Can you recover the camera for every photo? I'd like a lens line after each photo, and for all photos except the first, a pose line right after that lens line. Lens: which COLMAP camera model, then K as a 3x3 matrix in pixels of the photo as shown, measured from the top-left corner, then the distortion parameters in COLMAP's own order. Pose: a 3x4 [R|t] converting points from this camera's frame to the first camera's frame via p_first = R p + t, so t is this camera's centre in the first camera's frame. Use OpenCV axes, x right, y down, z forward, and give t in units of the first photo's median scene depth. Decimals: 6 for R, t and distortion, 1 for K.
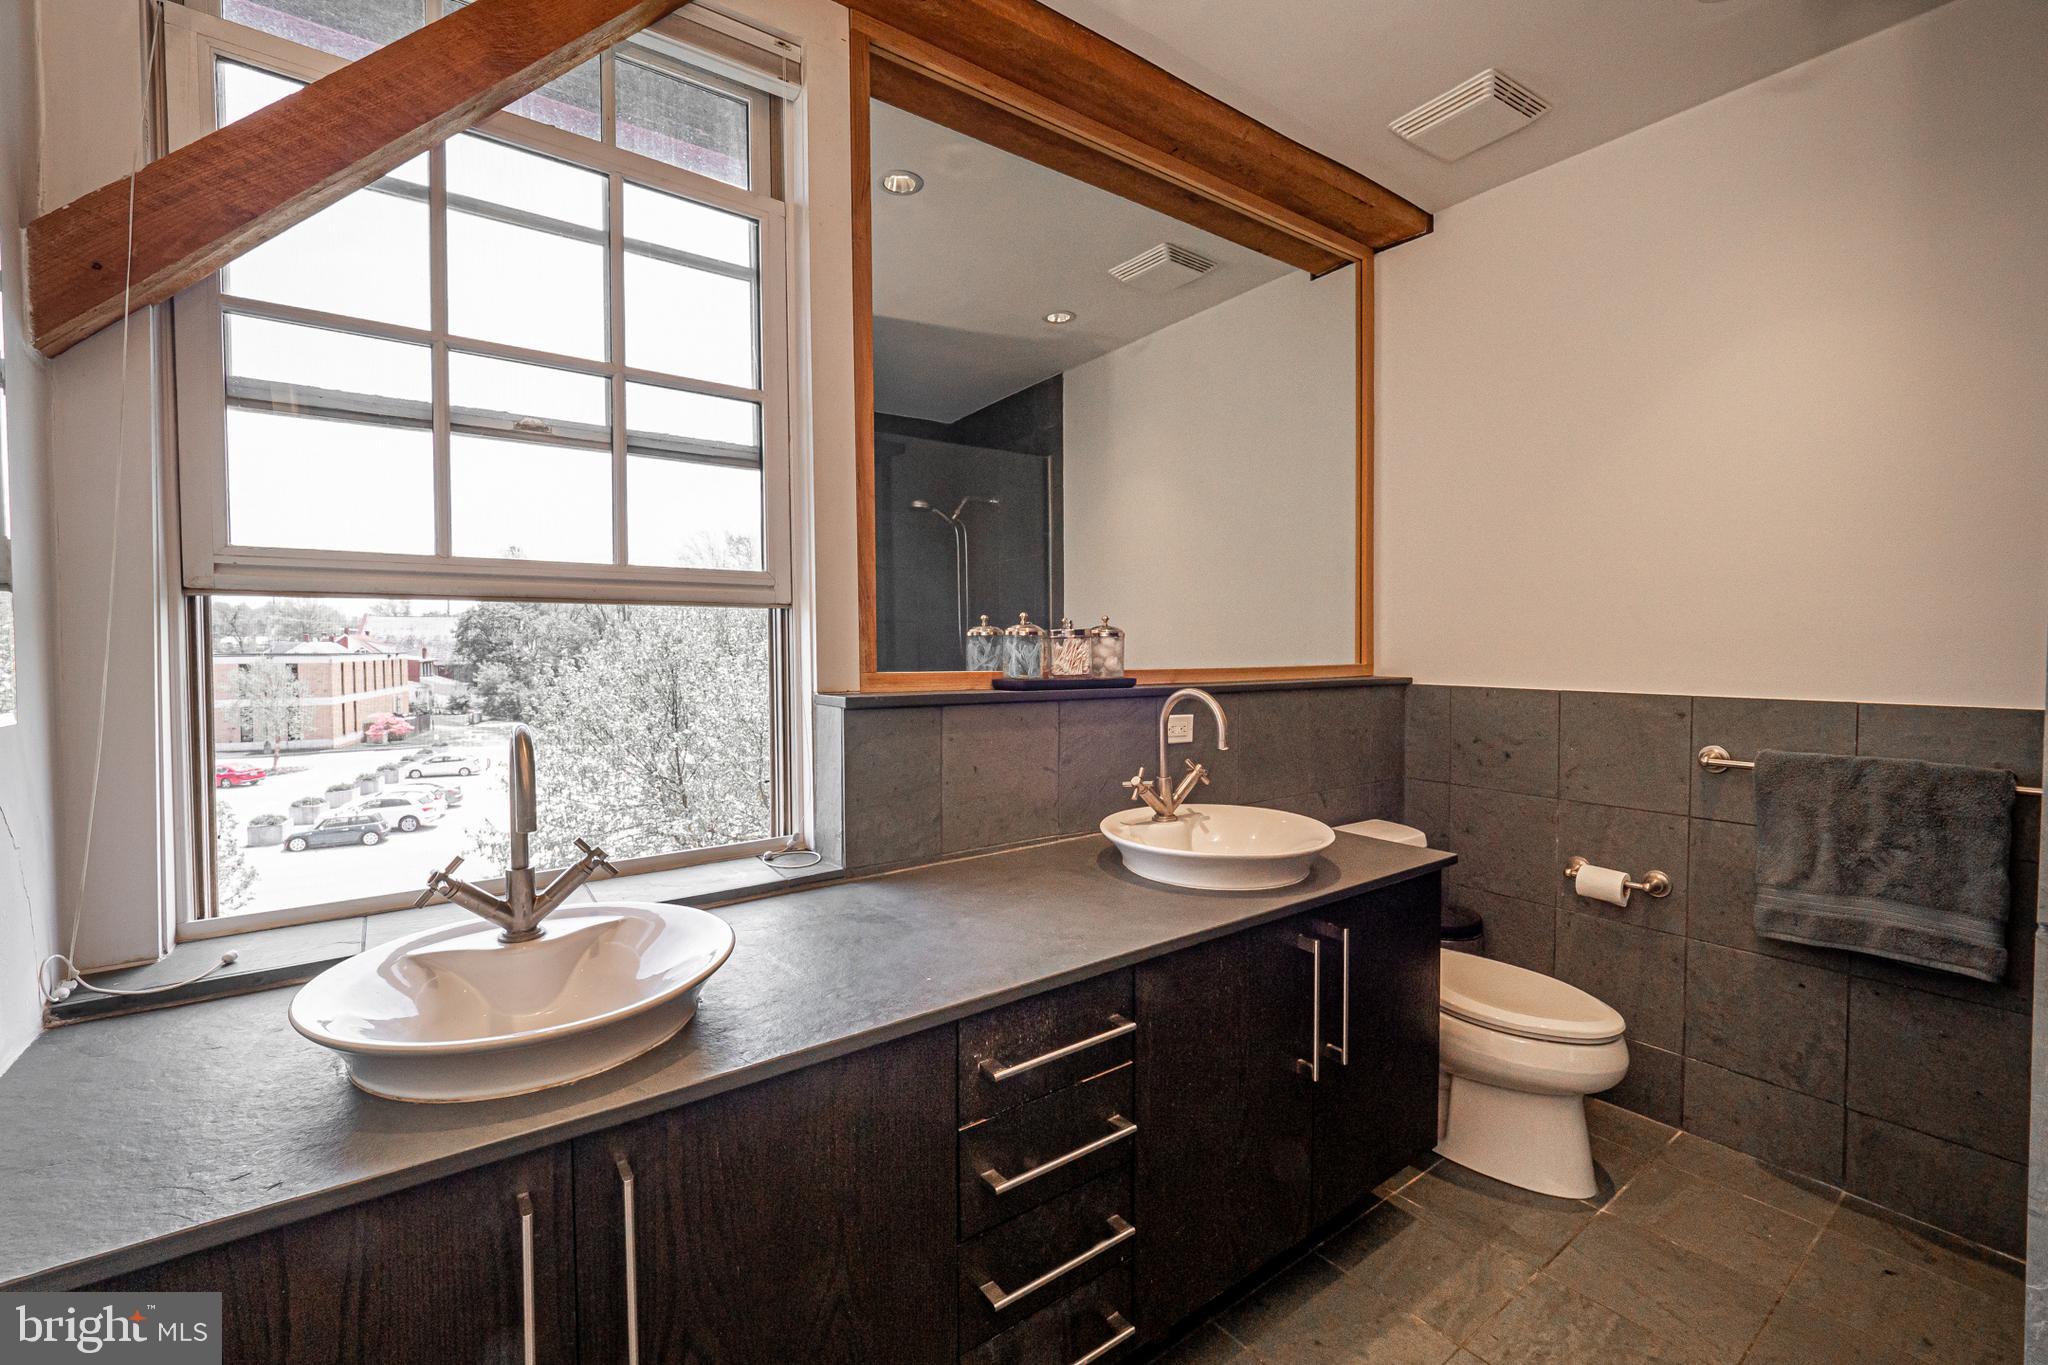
lens RADIAL K [[895.1, 0, 1021.0], [0, 895.1, 672.3], [0, 0, 1]] dist [-0.002267, -0.000268]
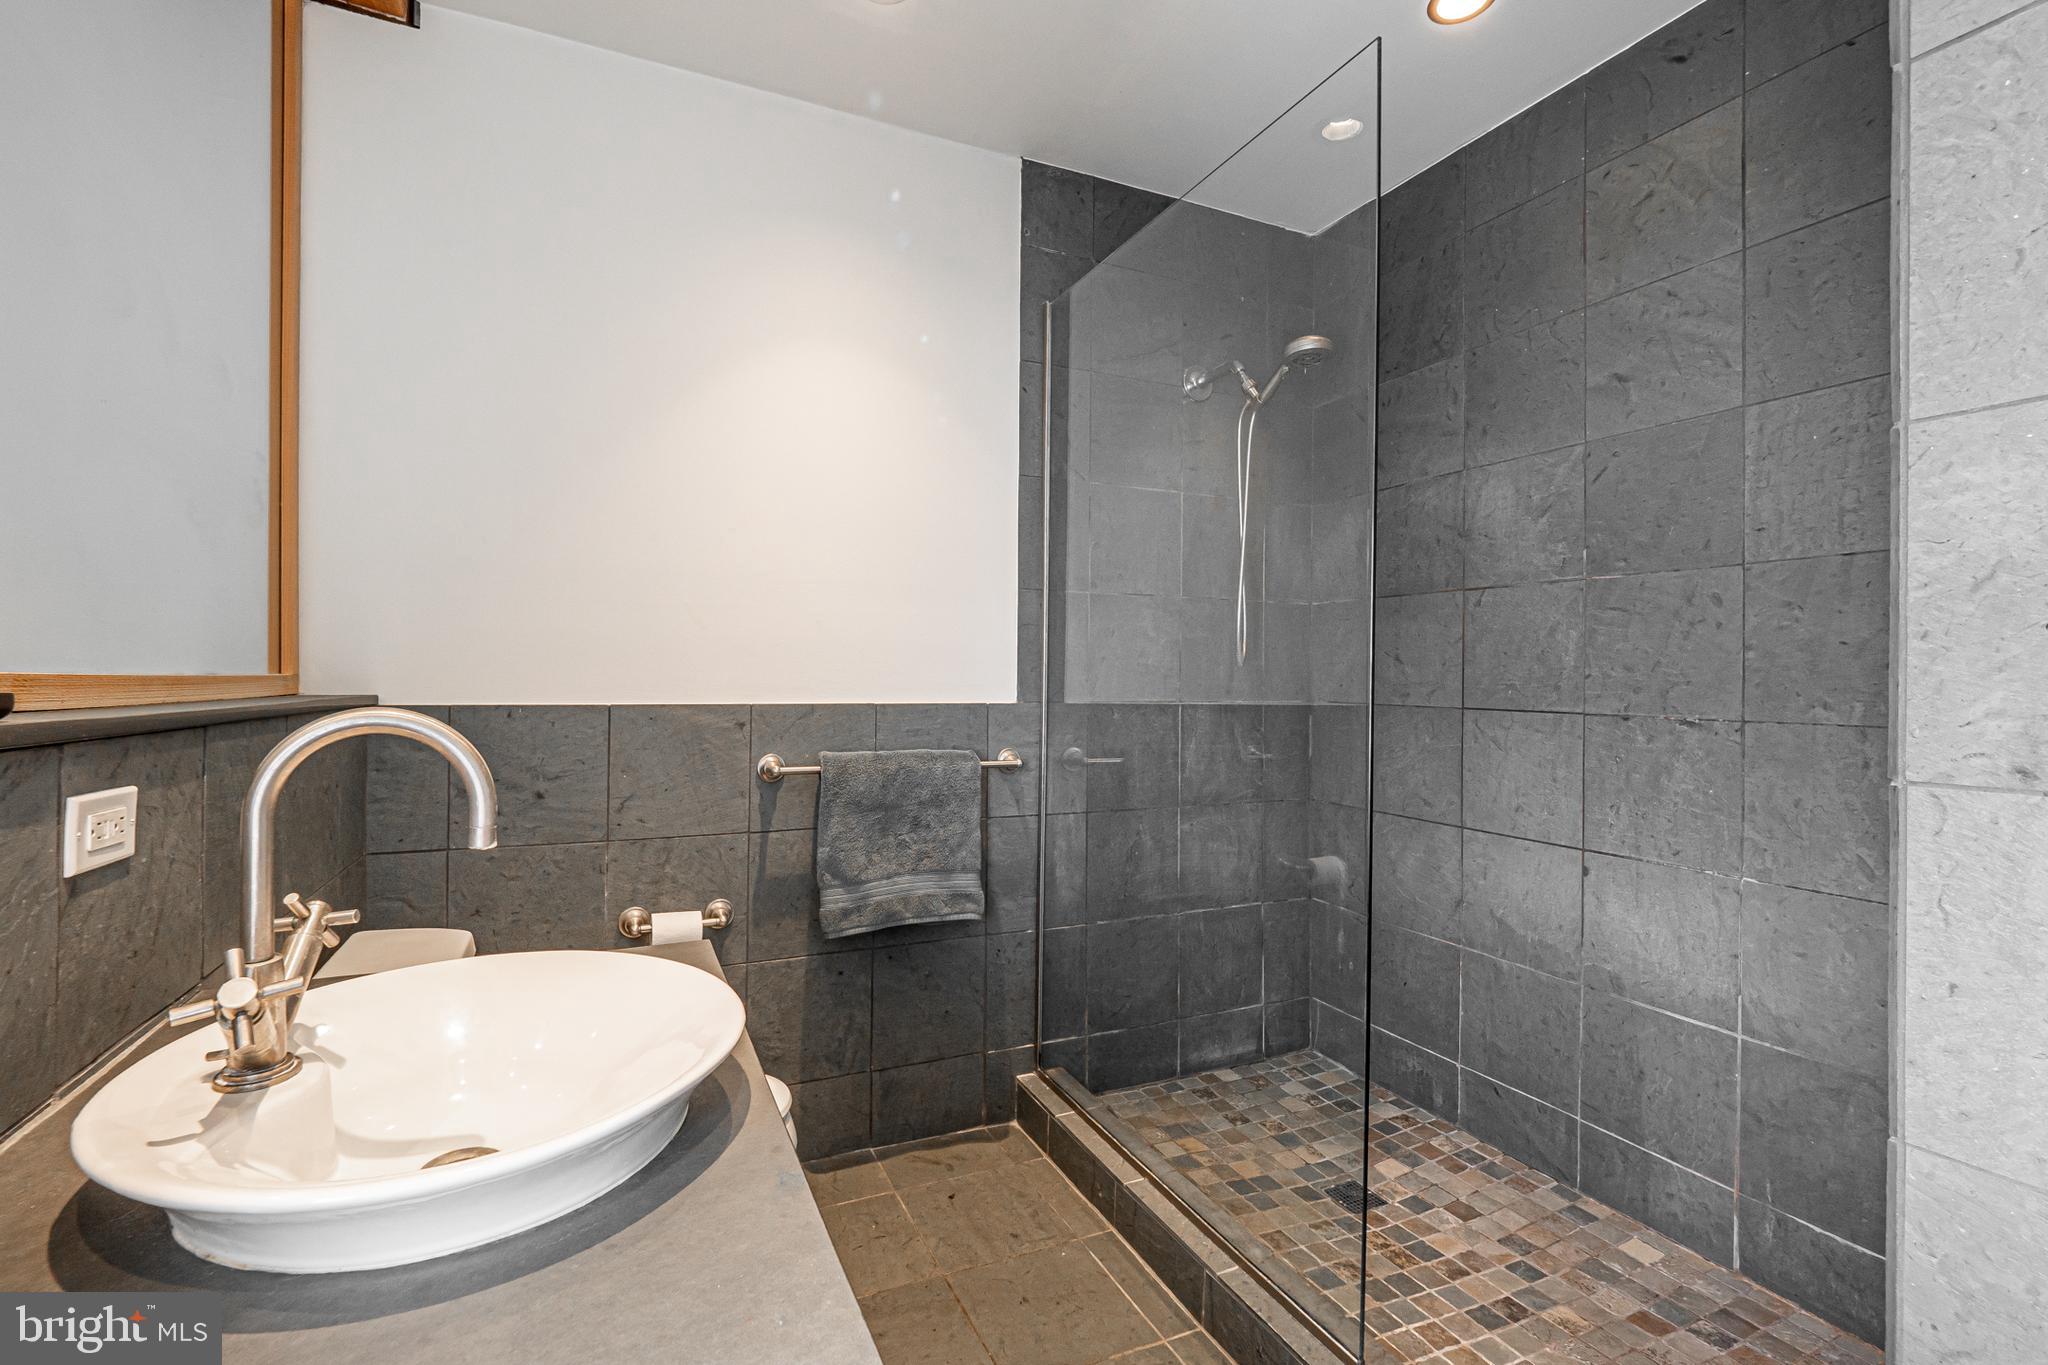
lens RADIAL K [[895.1, 0, 1015.5], [0, 895.1, 674.4], [0, 0, 1]] dist [-0.002267, -0.000268]
pose [[0.236039, 0.001956, 0.971742, -0.098420], [0.028508, 0.999554, -0.008936, 0.011685], [-0.971325, 0.029811, 0.235878, 0.504476]]
